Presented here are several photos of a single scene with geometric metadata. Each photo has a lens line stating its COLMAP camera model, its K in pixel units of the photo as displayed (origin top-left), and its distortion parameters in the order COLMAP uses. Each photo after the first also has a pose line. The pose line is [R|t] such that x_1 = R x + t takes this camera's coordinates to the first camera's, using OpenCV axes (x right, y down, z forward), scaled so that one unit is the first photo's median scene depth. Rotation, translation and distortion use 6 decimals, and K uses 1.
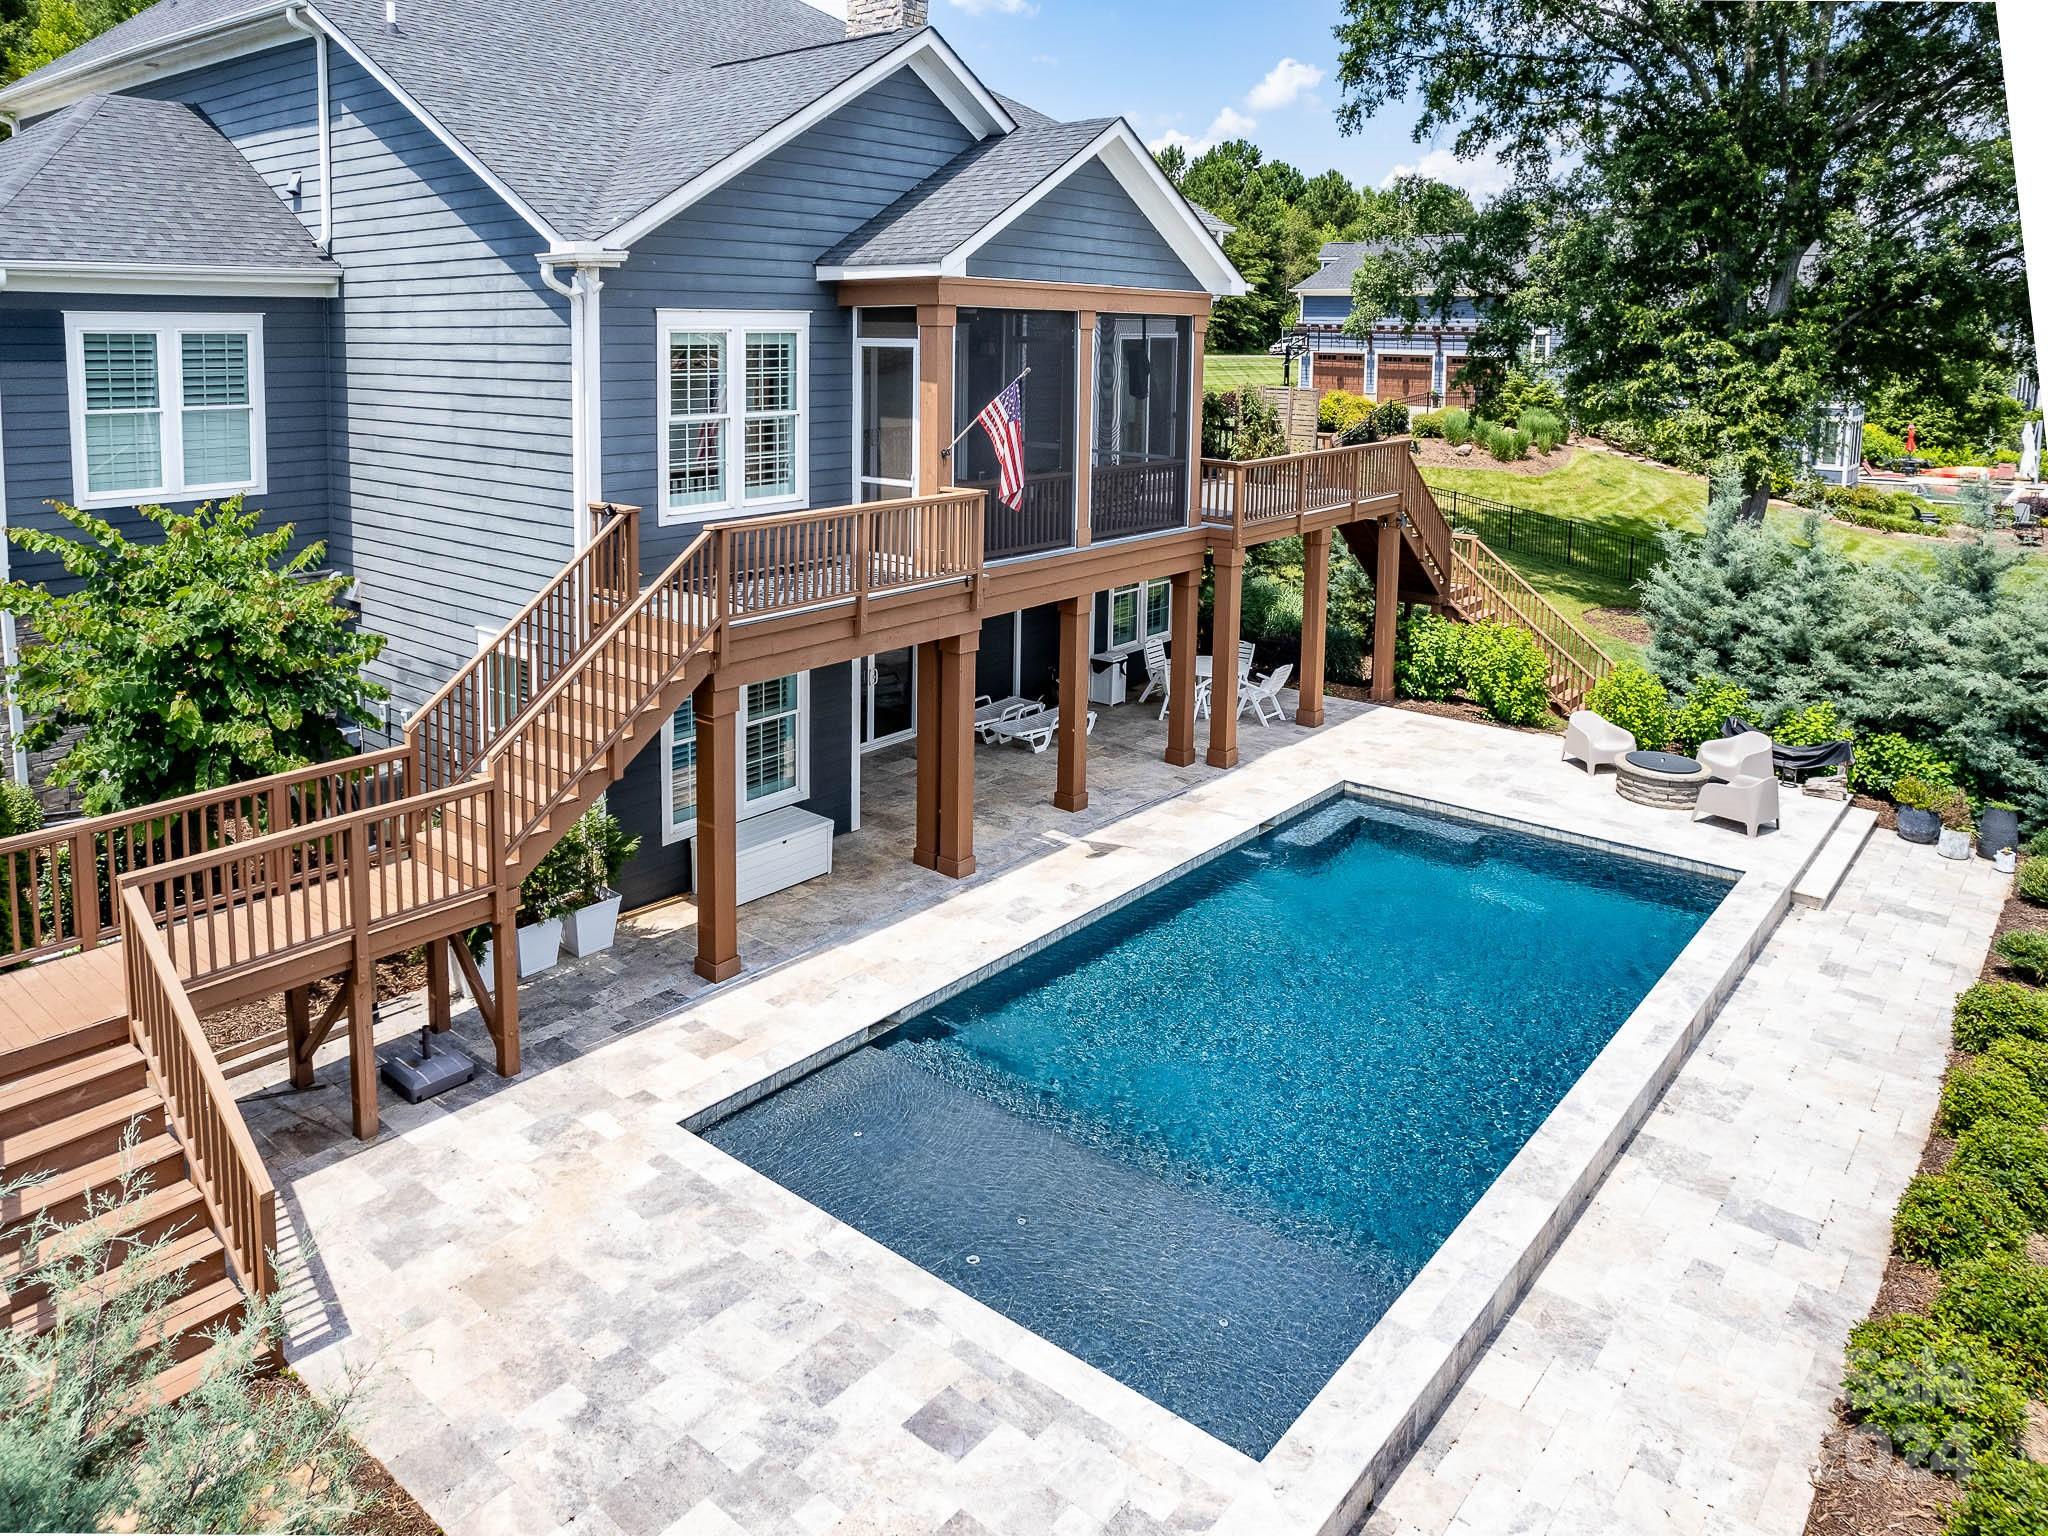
lens RADIAL K [[1403.0, 0, 944.1], [0, 1403.0, 465.2], [0, 0, 1]] dist [-0.039682, 0.002462]
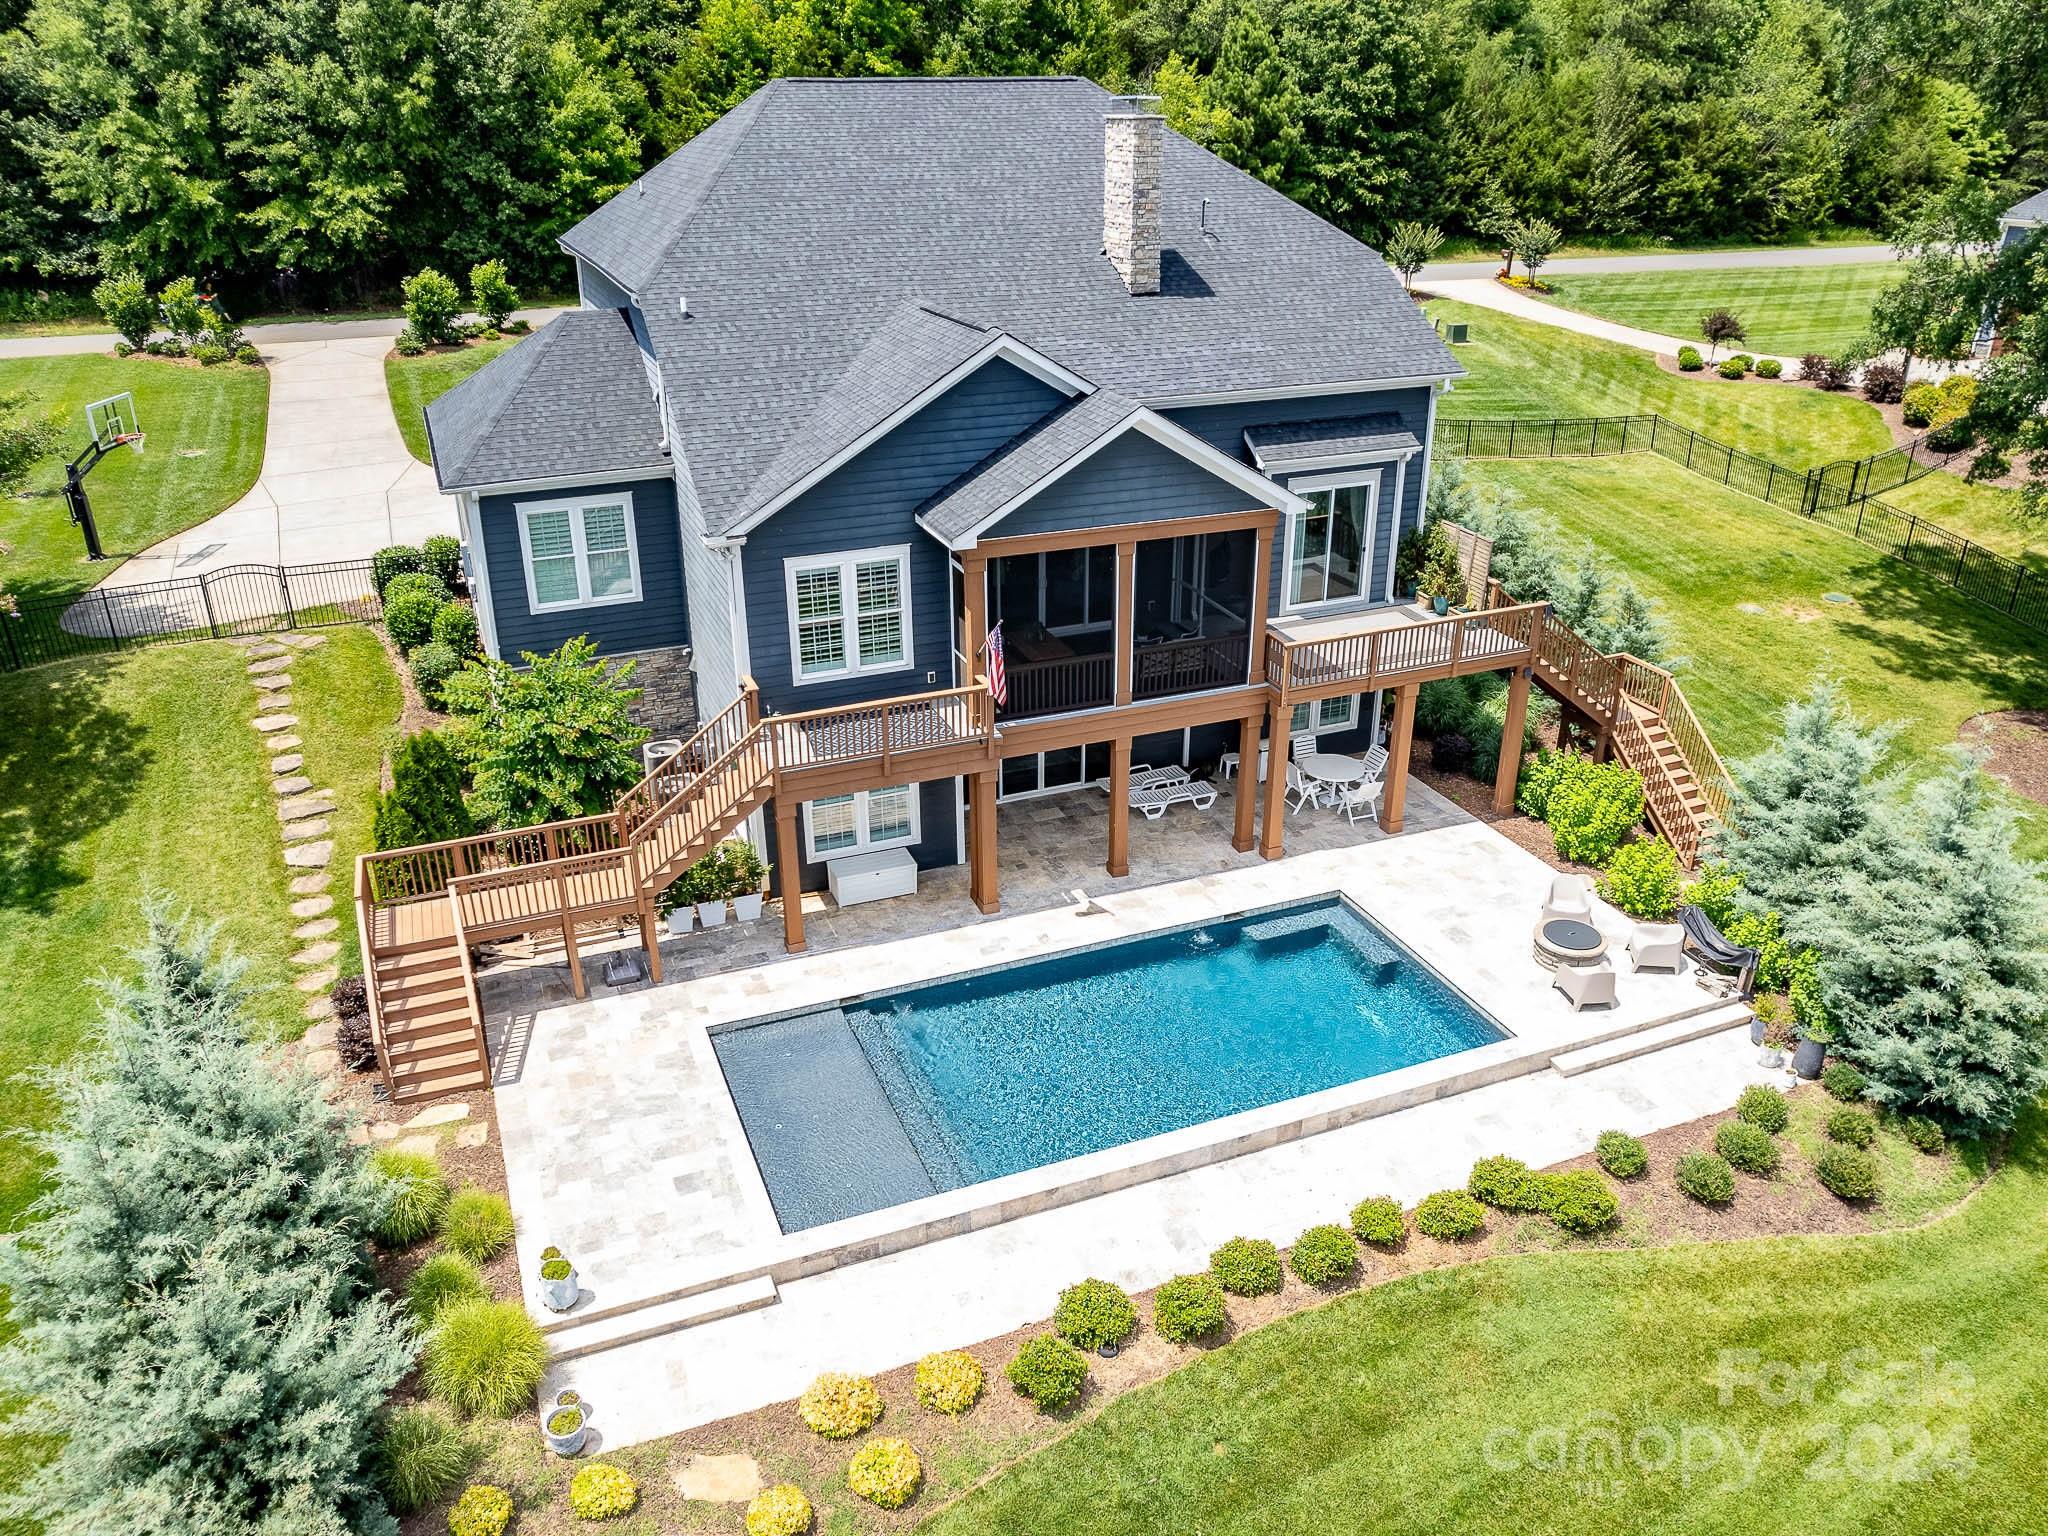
lens RADIAL K [[1487.4, 0, 1024.0], [0, 1487.4, 768.0], [0, 0, 1]] dist [-0.042988, 0.004939]
pose [[0.893353, 0.179692, -0.411863, 0.729920], [-0.035799, 0.942111, 0.333384, -0.430686], [0.447928, -0.283086, 0.848070, -0.356971]]
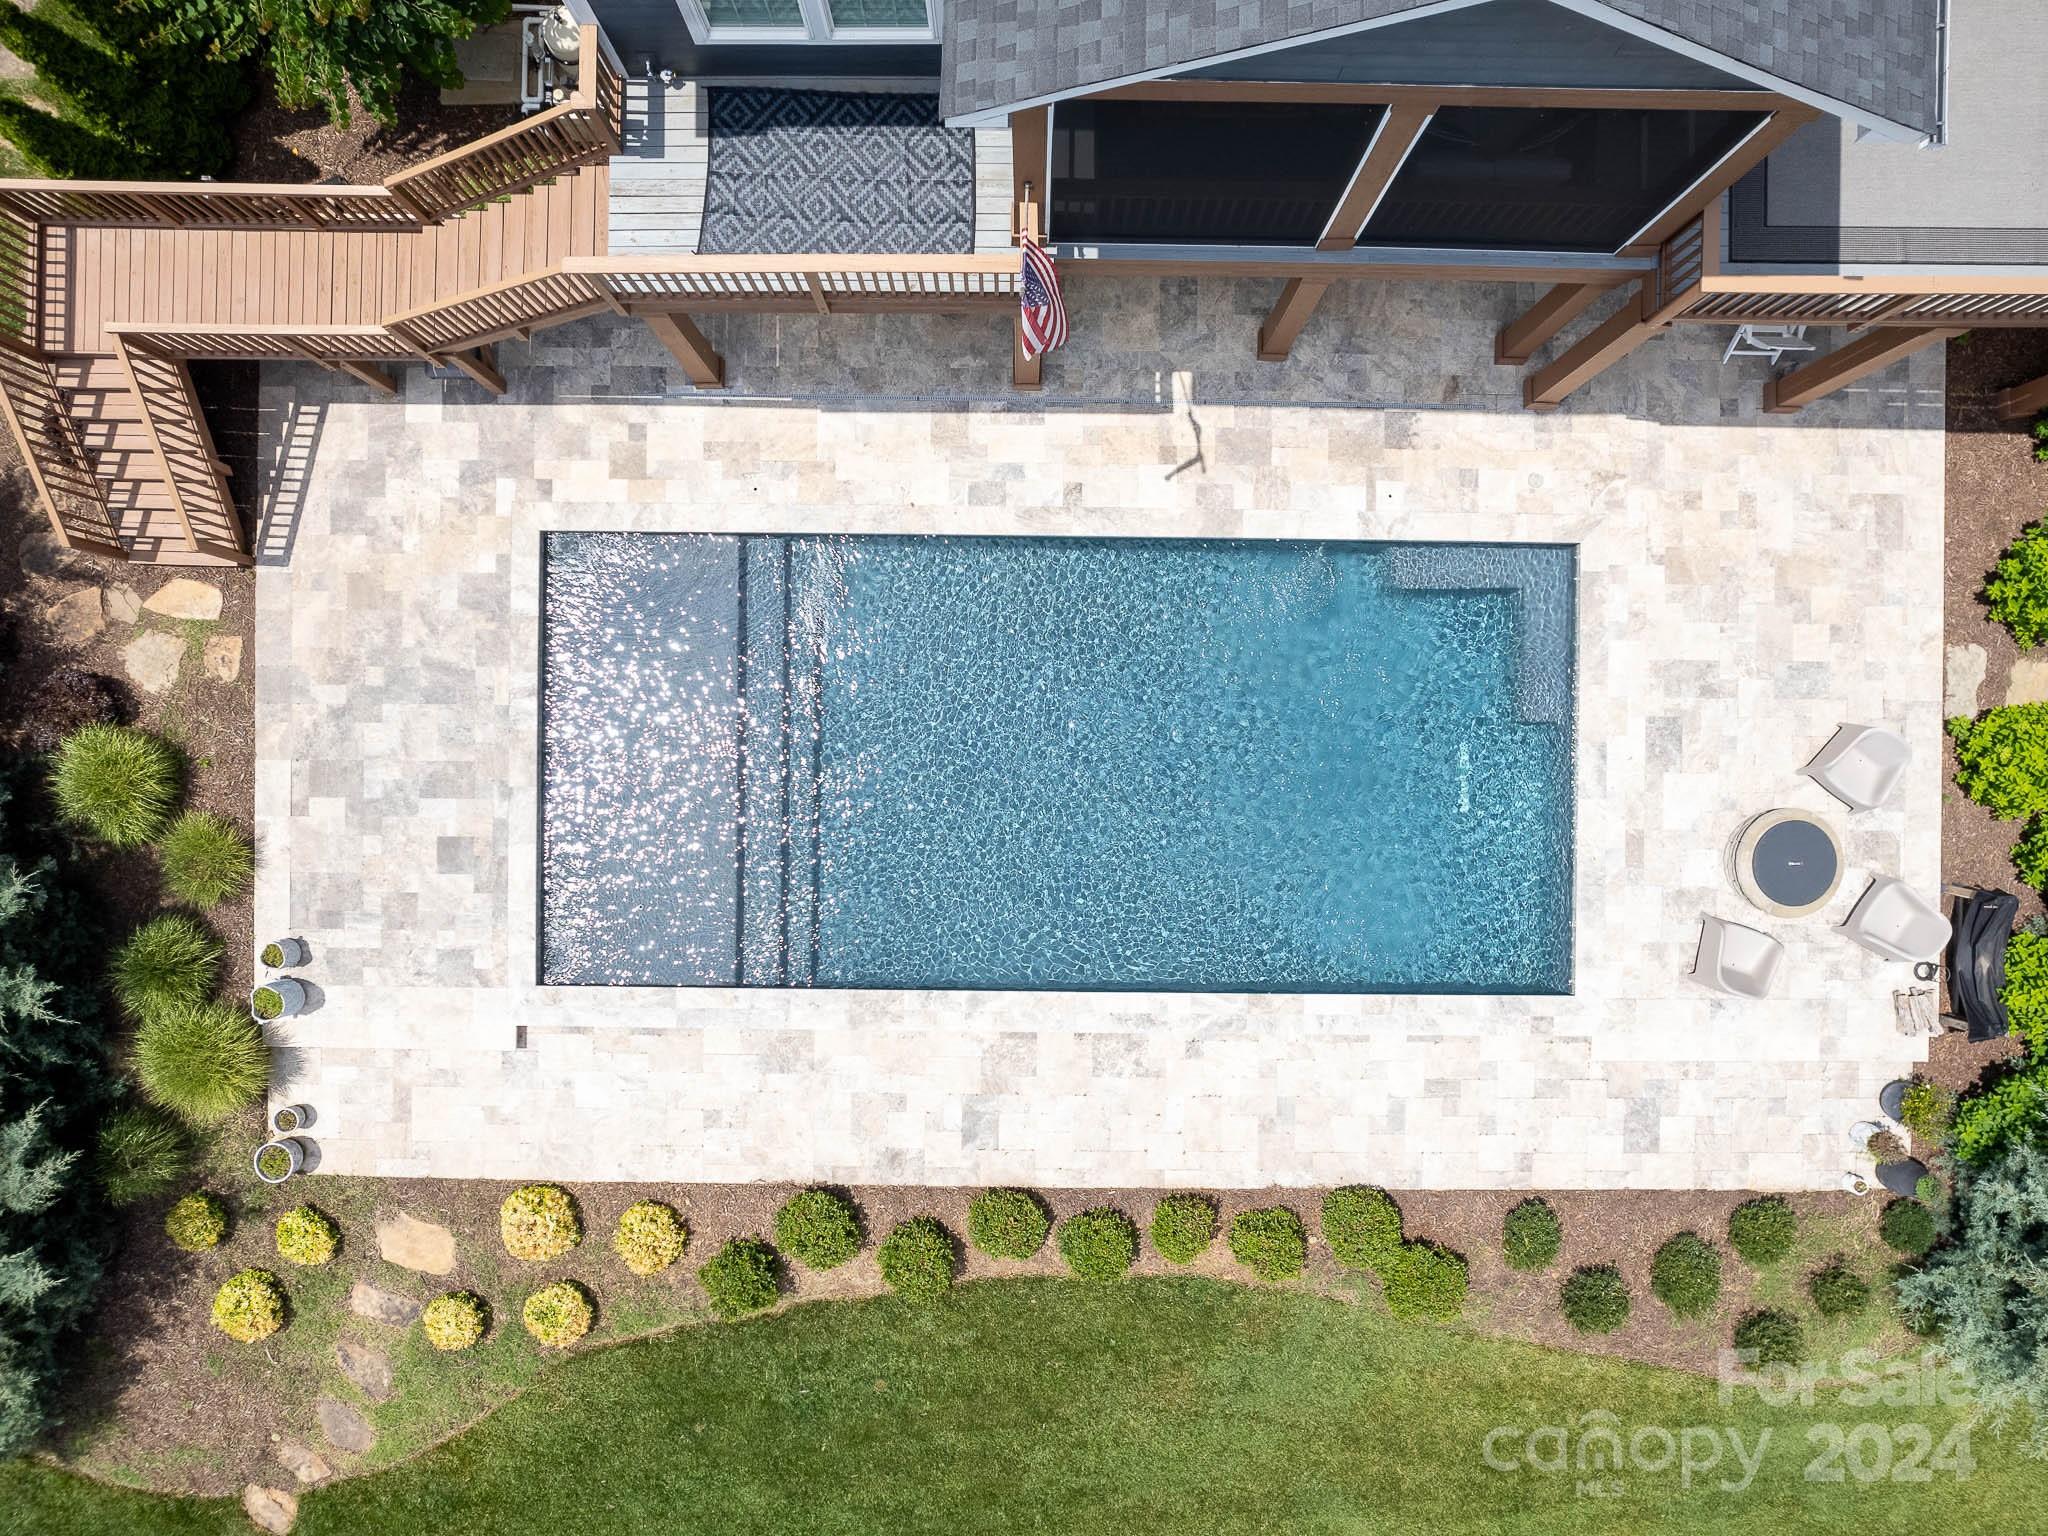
lens RADIAL K [[1487.4, 0, 1024.0], [0, 1487.4, 768.0], [0, 0, 1]] dist [-0.042988, 0.004939]
pose [[0.653647, 0.756780, -0.005507, 0.230351], [-0.073296, 0.070546, 0.994812, -0.748608], [0.753242, -0.649852, 0.101581, 0.748357]]
